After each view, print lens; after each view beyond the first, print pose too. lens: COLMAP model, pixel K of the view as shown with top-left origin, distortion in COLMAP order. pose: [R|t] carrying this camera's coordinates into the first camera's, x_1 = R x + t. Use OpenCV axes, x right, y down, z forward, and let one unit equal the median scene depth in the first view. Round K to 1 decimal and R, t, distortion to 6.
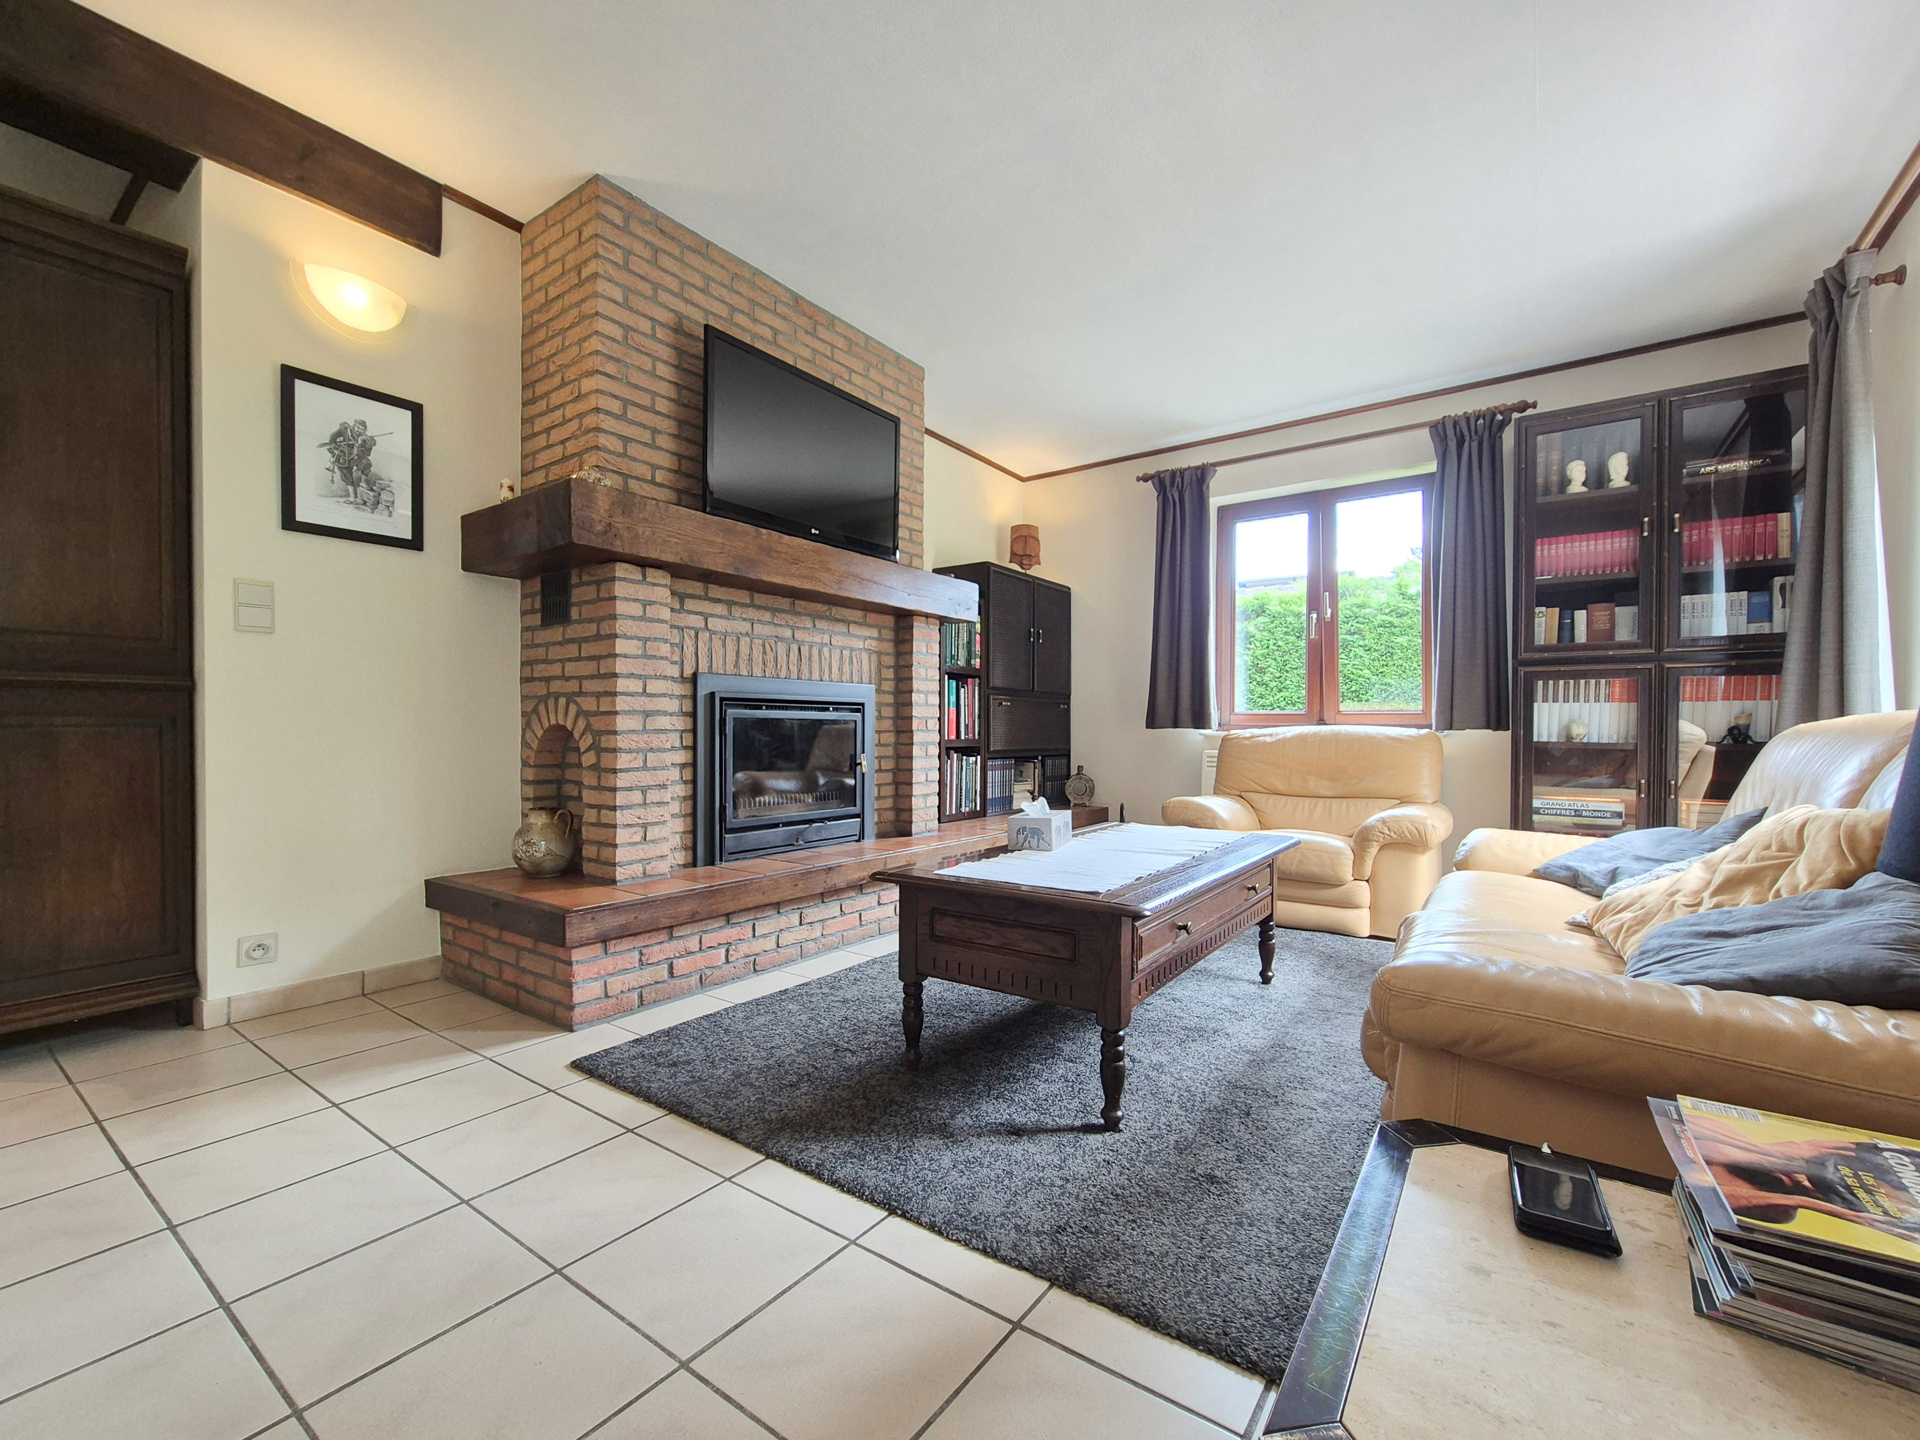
lens RADIAL K [[804.8, 0, 973.2], [0, 804.8, 731.5], [0, 0, 1]] dist [0.001347, 0.000622]
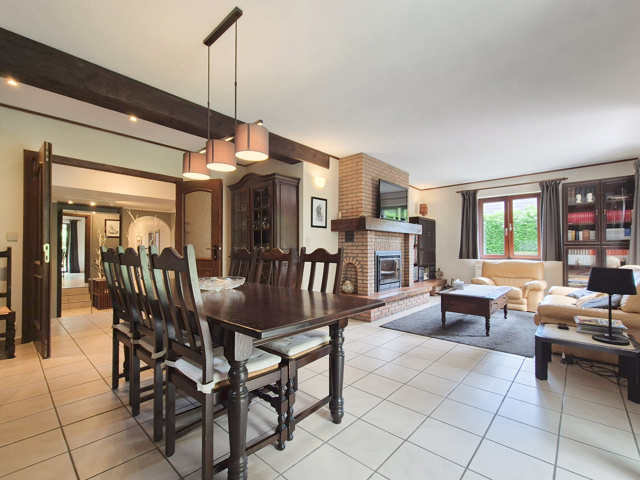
lens RADIAL K [[285.7, 0, 333.6], [0, 285.7, 245.4], [0, 0, 1]] dist [0.001324, 0.000183]
pose [[0.995274, -0.003676, -0.097032, -0.351970], [0.002062, 0.999858, -0.016727, -0.065695], [0.097080, 0.016447, 0.995141, -0.569282]]
